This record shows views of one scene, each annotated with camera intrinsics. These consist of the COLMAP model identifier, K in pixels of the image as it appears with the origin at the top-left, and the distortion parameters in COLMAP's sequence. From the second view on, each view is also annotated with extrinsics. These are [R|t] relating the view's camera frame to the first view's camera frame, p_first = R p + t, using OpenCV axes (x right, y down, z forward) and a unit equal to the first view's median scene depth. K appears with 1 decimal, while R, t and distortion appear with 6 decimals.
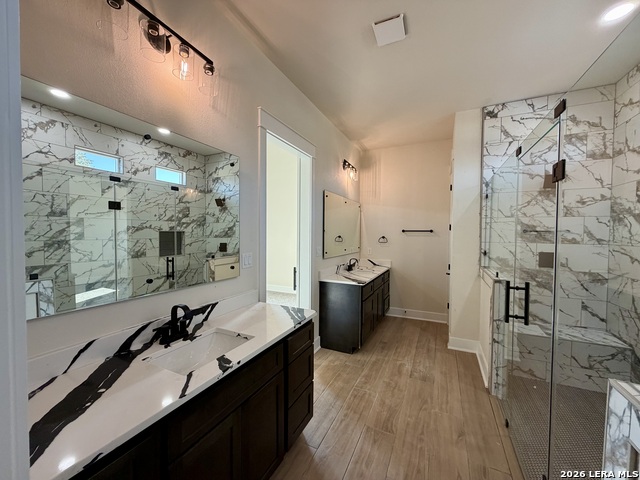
lens RADIAL K [[255.1, 0, 318.6], [0, 255.1, 240.3], [0, 0, 1]] dist [-0.000938, -0.000119]
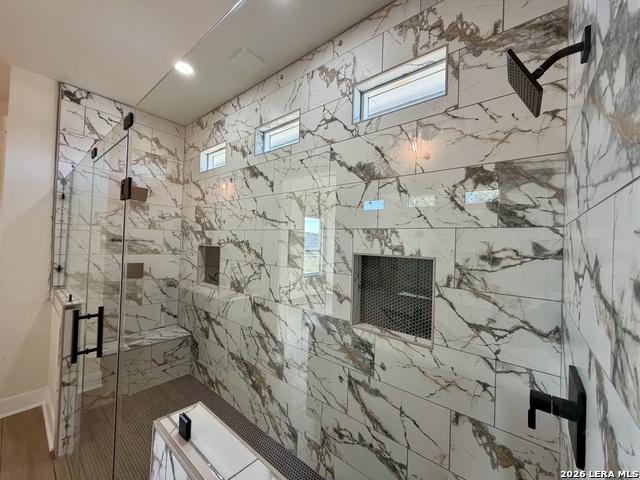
lens RADIAL K [[255.1, 0, 318.6], [0, 255.1, 240.3], [0, 0, 1]] dist [-0.000938, -0.000119]
pose [[0.241129, 0.015719, 0.970366, 0.099057], [-0.006151, 0.999873, -0.014668, -0.034228], [-0.970473, -0.002432, 0.241196, 0.048735]]
